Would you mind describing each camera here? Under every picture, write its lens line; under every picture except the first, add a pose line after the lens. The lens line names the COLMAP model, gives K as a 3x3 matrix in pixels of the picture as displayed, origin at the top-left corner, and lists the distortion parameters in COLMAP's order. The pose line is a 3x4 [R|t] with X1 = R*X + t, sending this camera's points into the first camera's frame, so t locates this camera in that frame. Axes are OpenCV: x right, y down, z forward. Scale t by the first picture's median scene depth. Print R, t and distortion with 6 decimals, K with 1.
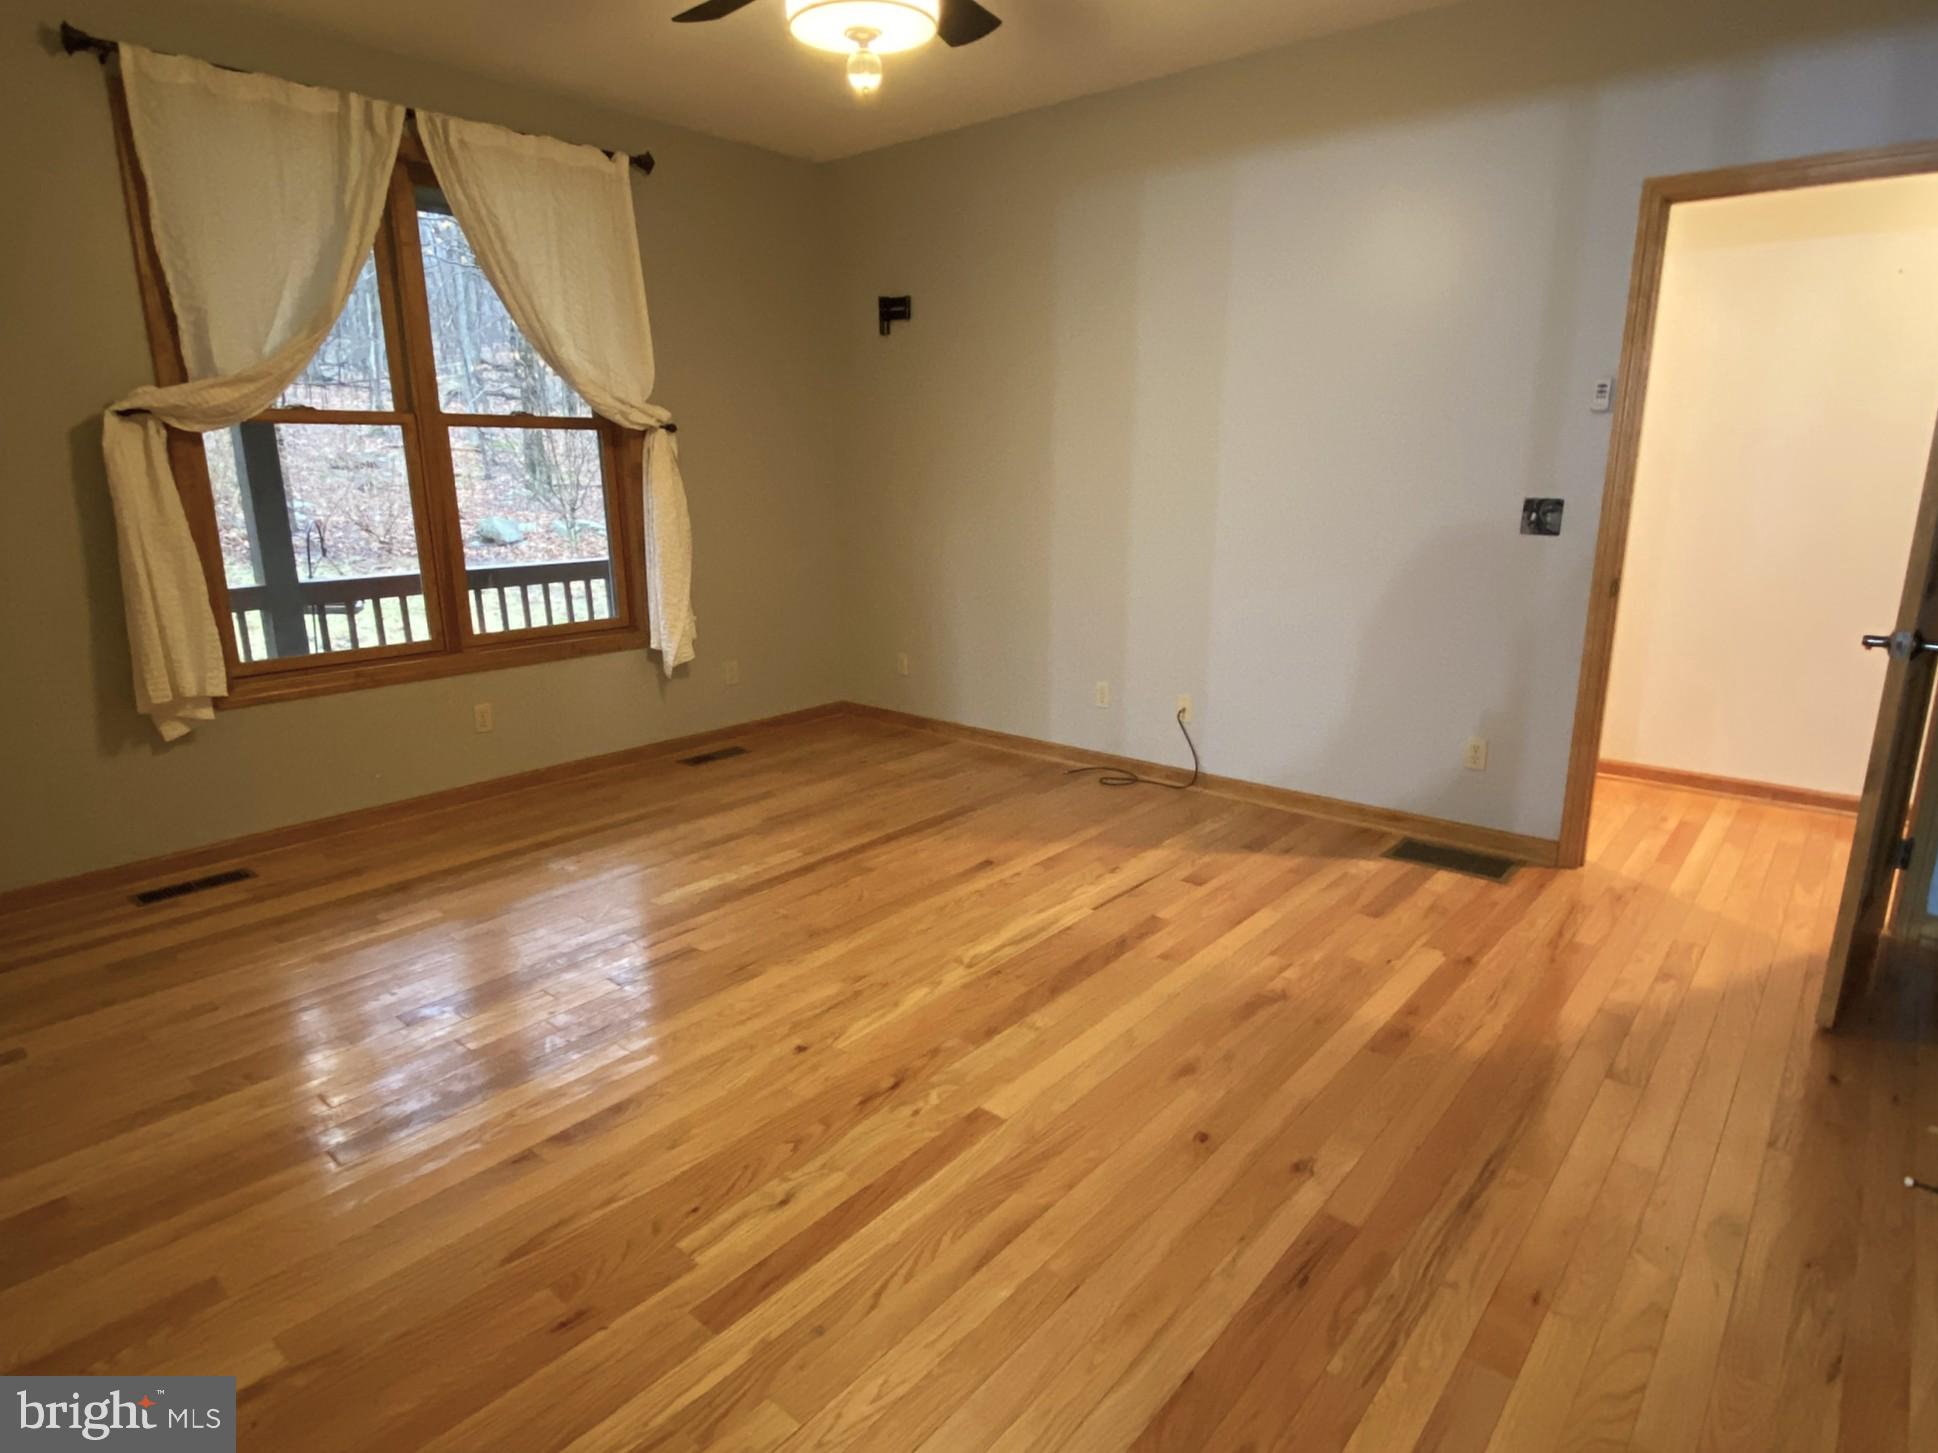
lens RADIAL K [[1058.9, 0, 969.6], [0, 1058.9, 729.4], [0, 0, 1]] dist [-0.016902, -0.006693]
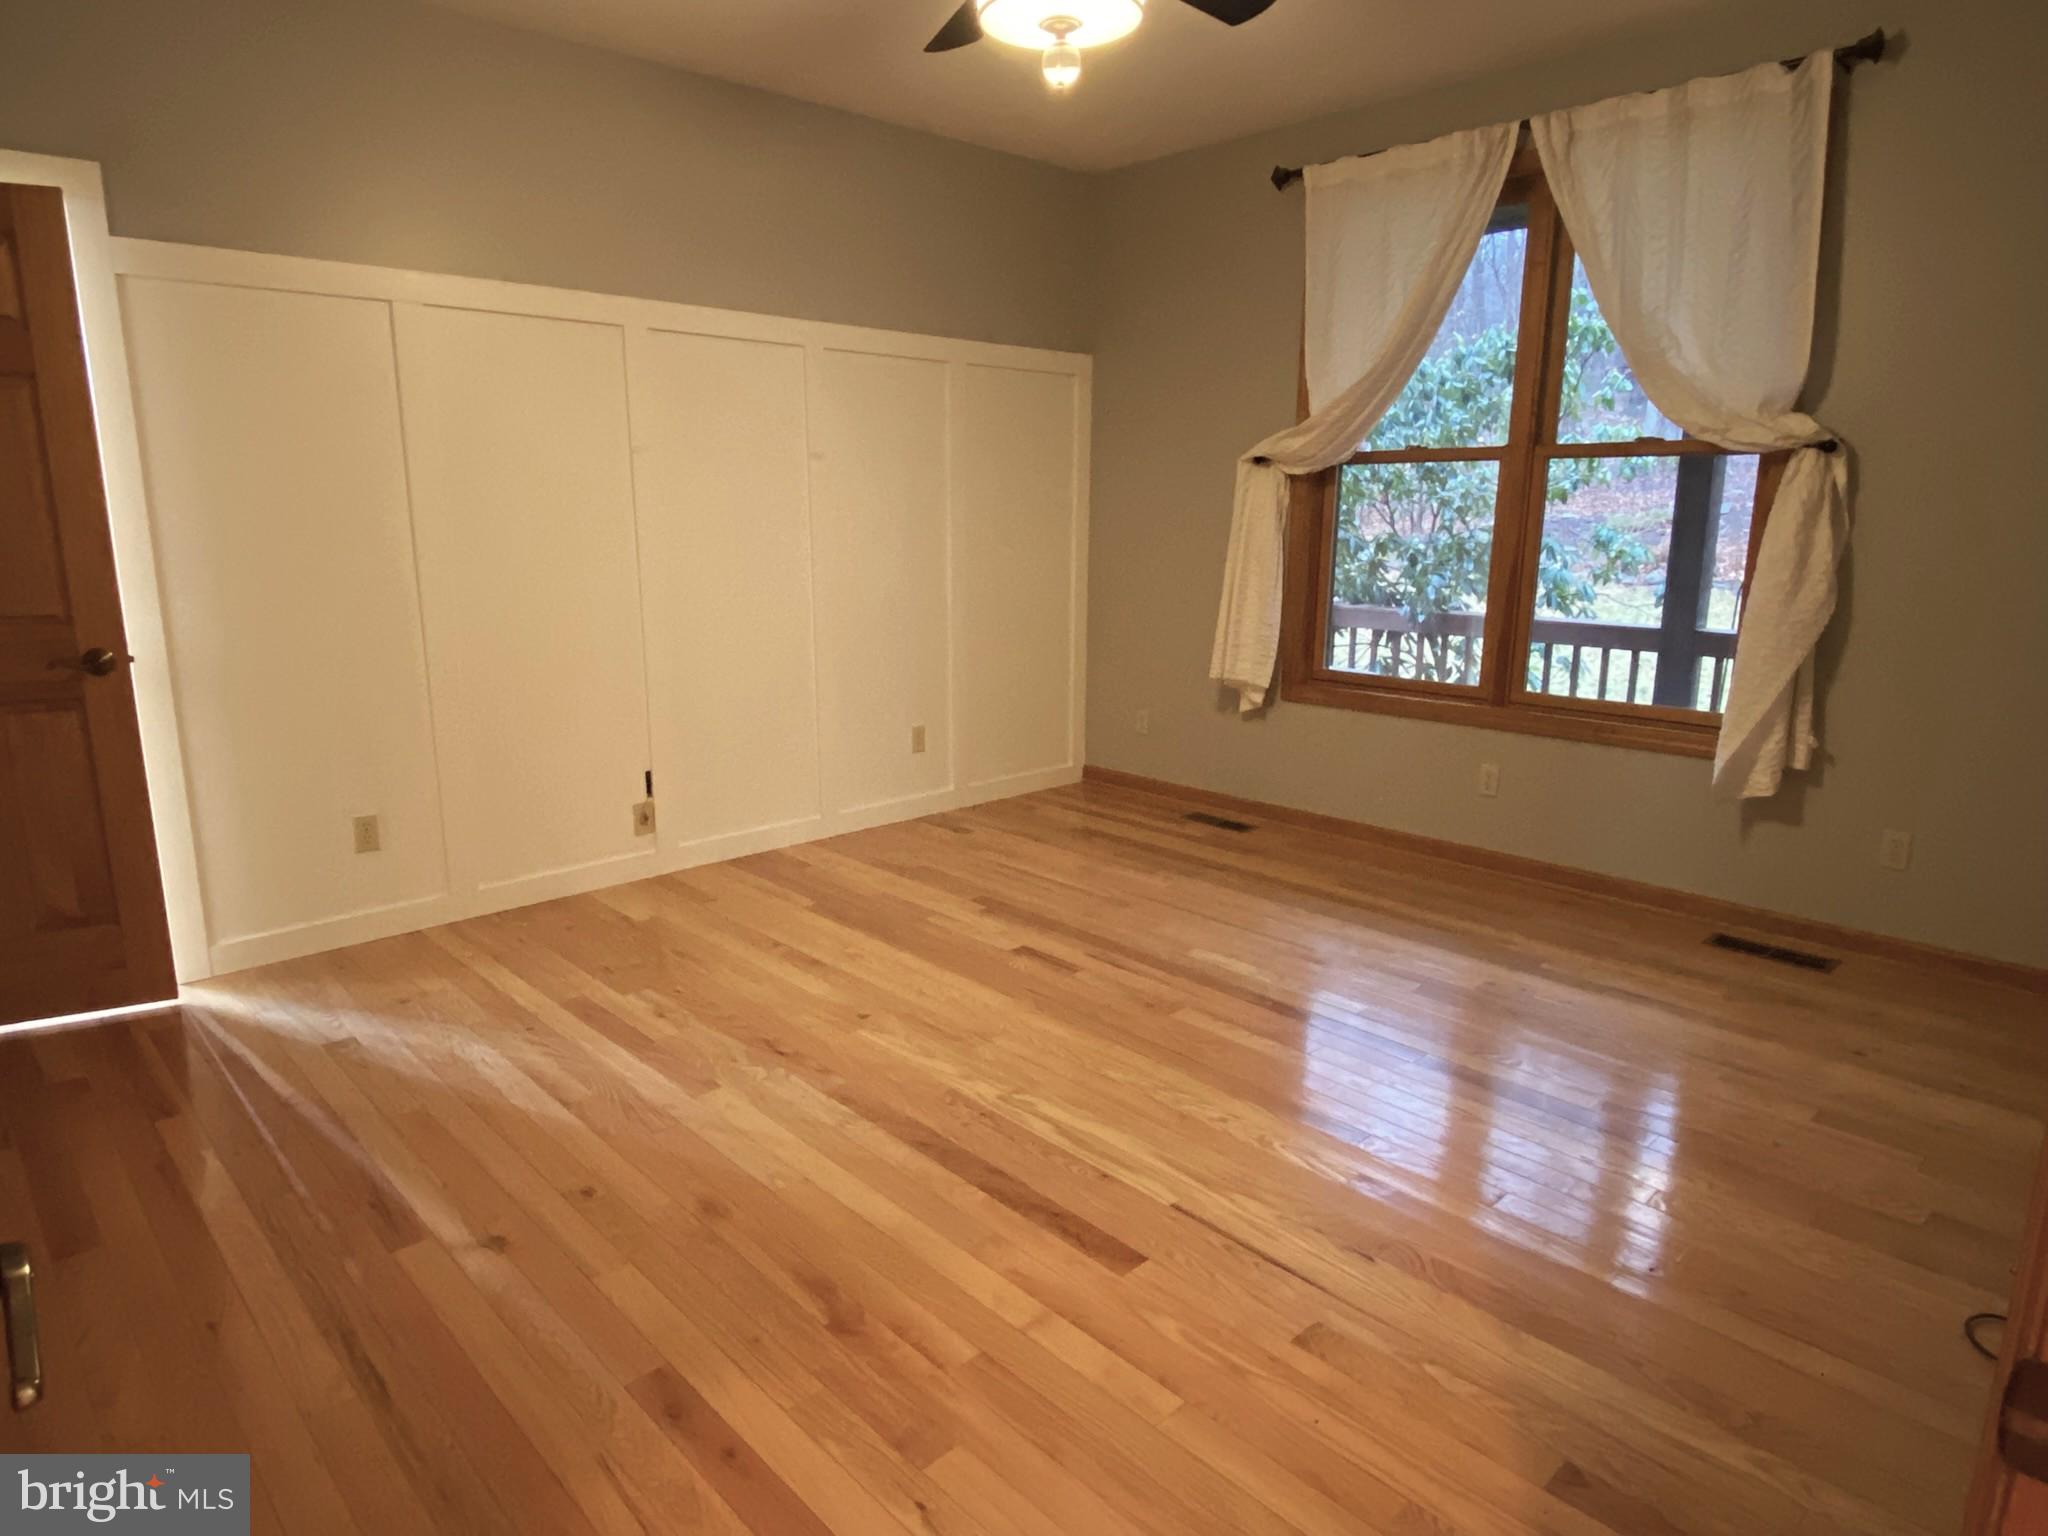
lens RADIAL K [[1198.8, 0, 1022.1], [0, 1198.8, 762.6], [0, 0, 1]] dist [-0.001894, -0.000763]
pose [[-0.107540, 0.214428, -0.970802, 0.694697], [-0.243811, 0.940959, 0.234844, -0.203573], [0.963842, 0.261947, -0.048911, 0.797990]]
